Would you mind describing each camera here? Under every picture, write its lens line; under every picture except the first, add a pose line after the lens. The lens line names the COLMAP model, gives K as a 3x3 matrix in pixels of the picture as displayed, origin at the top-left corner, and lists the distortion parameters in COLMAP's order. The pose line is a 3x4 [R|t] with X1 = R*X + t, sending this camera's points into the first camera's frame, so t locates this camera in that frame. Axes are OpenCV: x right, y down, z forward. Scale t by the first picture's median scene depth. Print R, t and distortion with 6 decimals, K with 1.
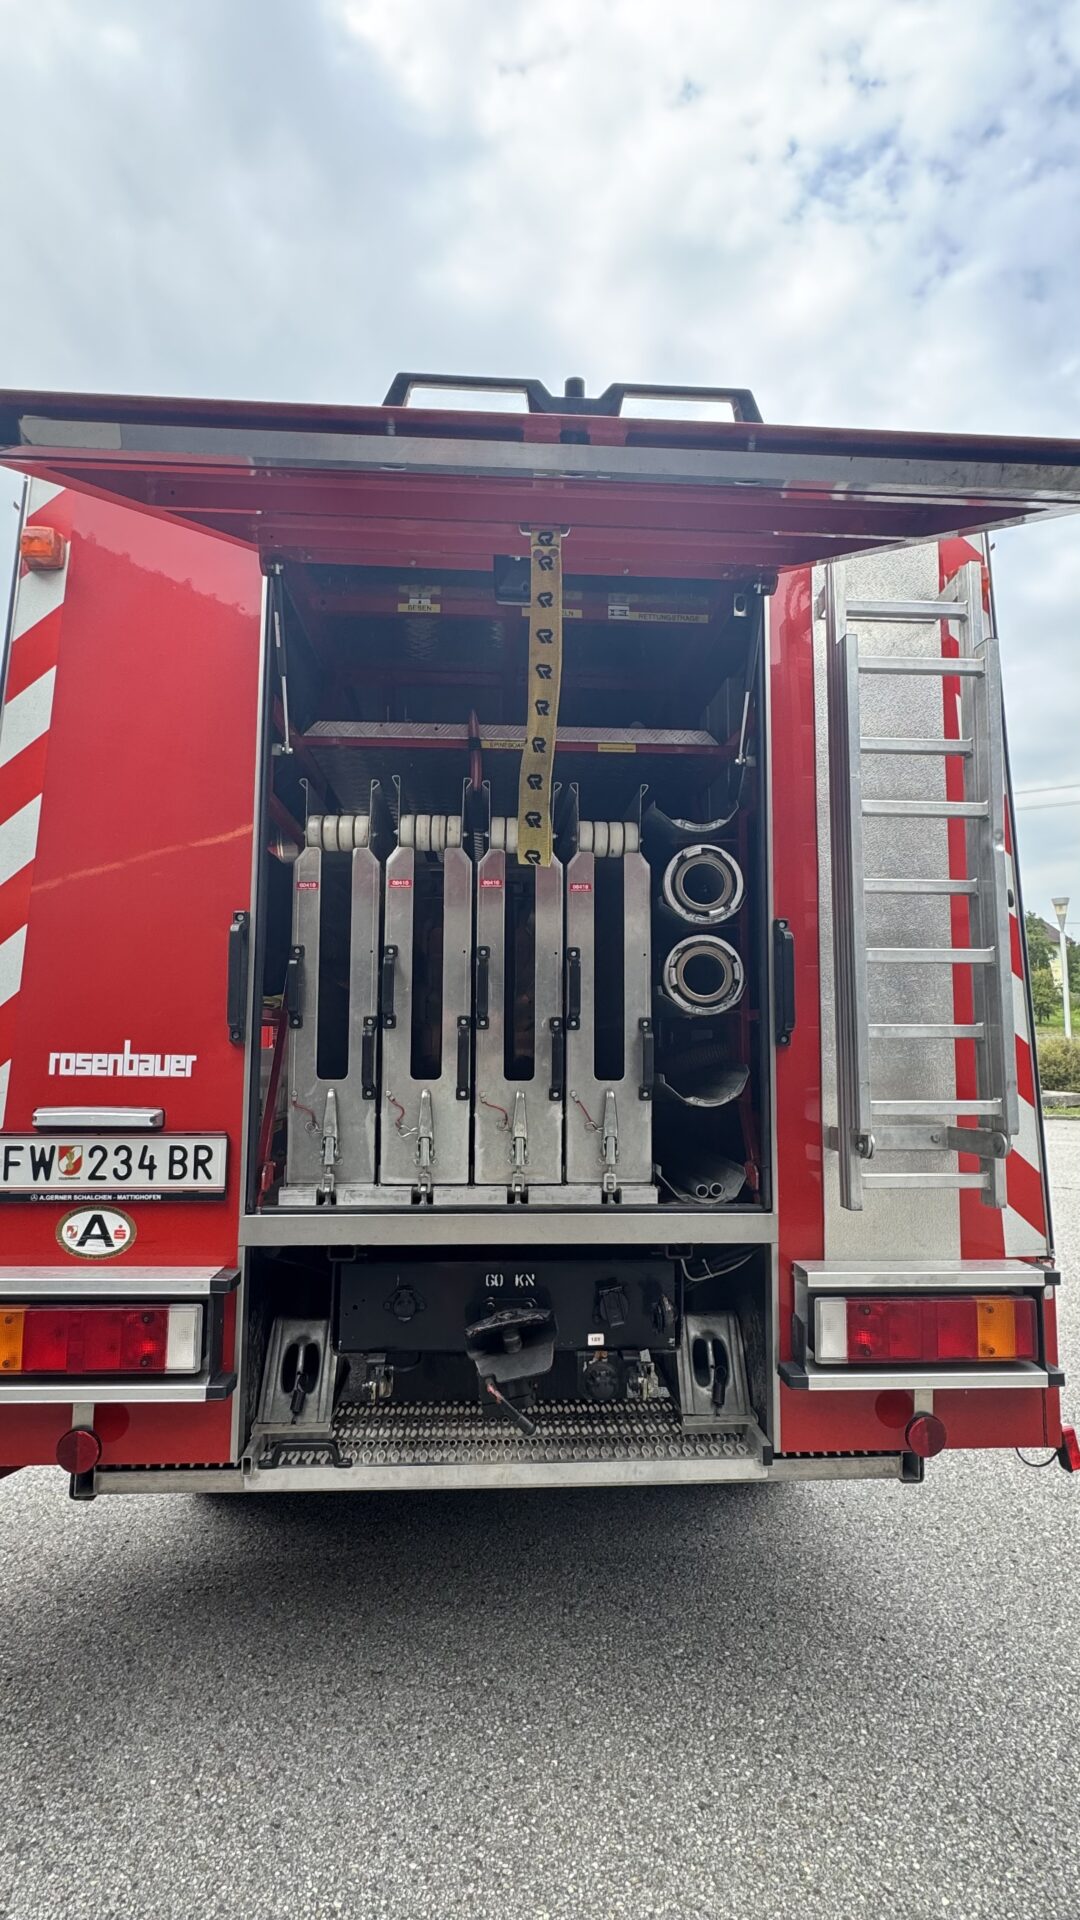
lens RADIAL K [[944.3, 0, 547.6], [0, 944.3, 957.9], [0, 0, 1]] dist [-0.002920, 0.000714]
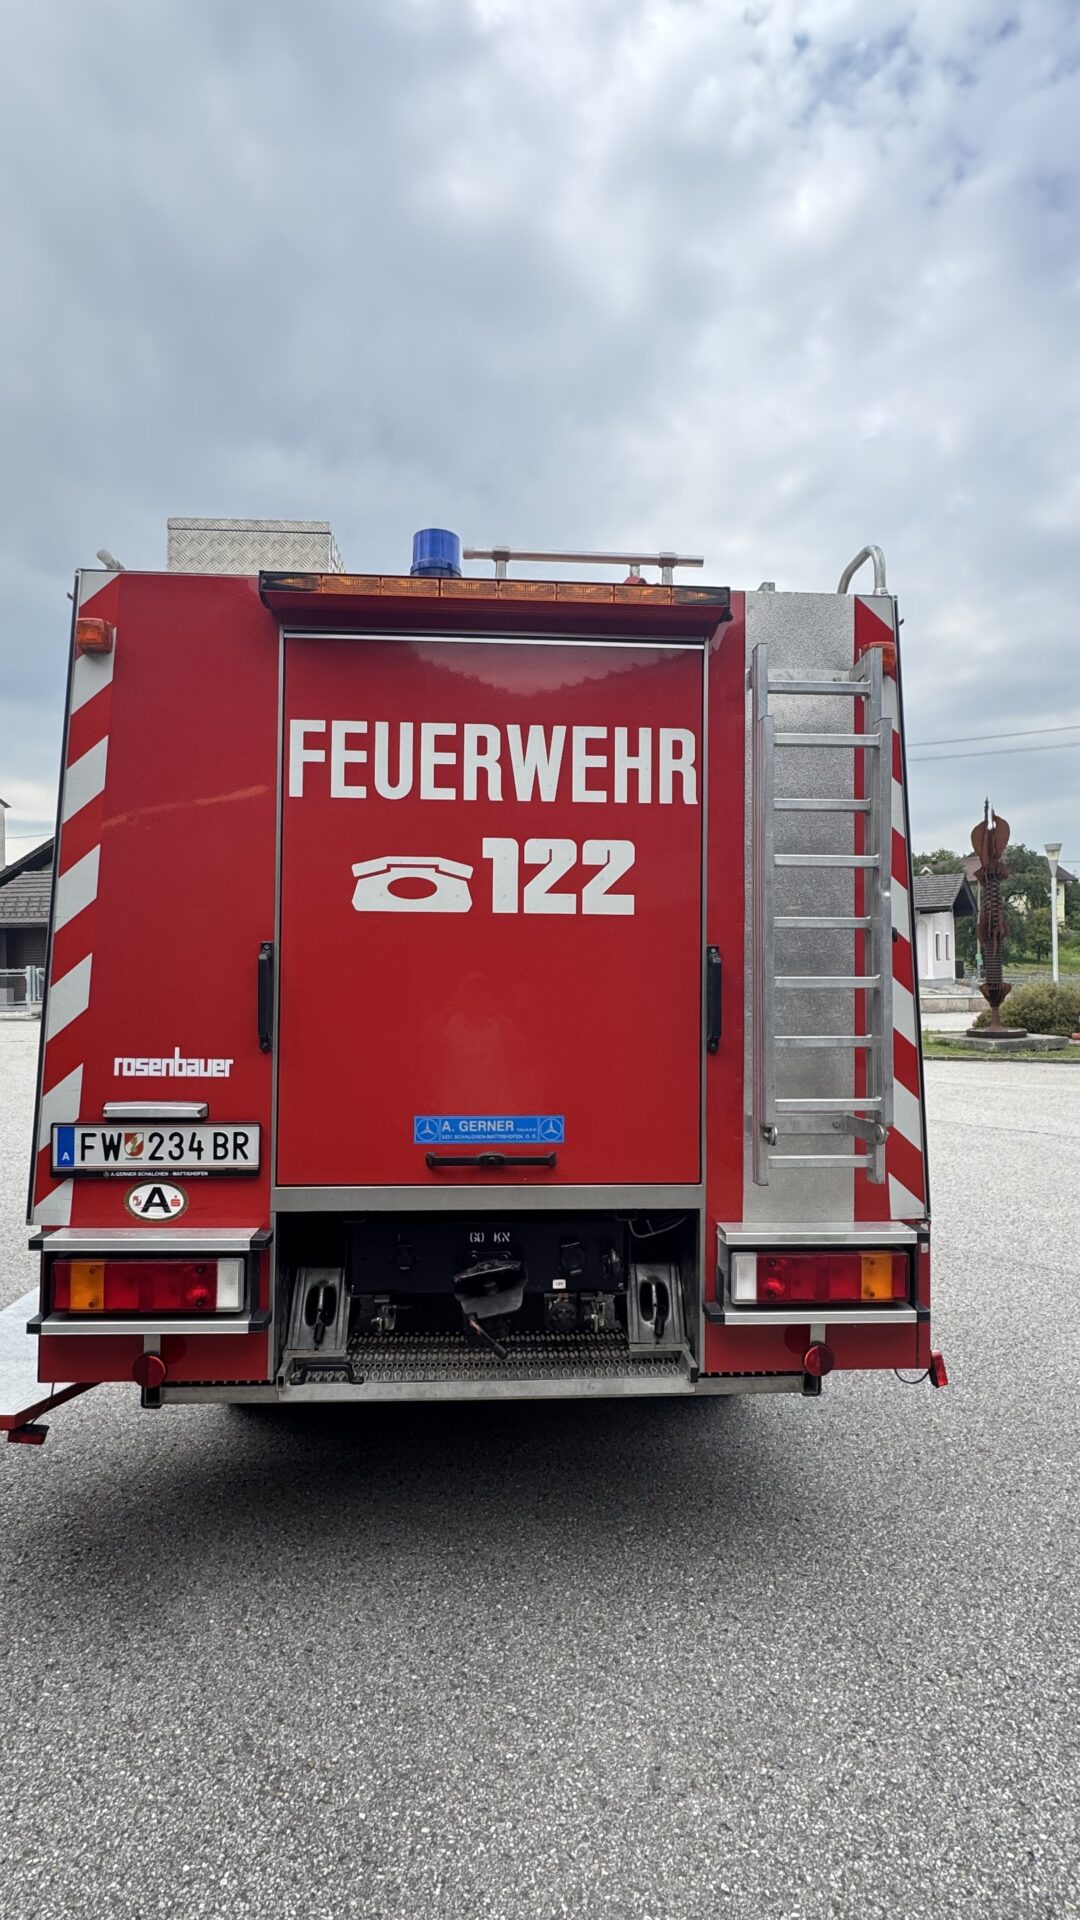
lens RADIAL K [[945.5, 0, 544.6], [0, 945.5, 953.6], [0, 0, 1]] dist [-0.001896, -0.000050]
pose [[0.999998, -0.000135, -0.002218, 0.036441], [0.000281, 0.997821, 0.065975, -0.114560], [0.002205, -0.065975, 0.997819, -0.217578]]
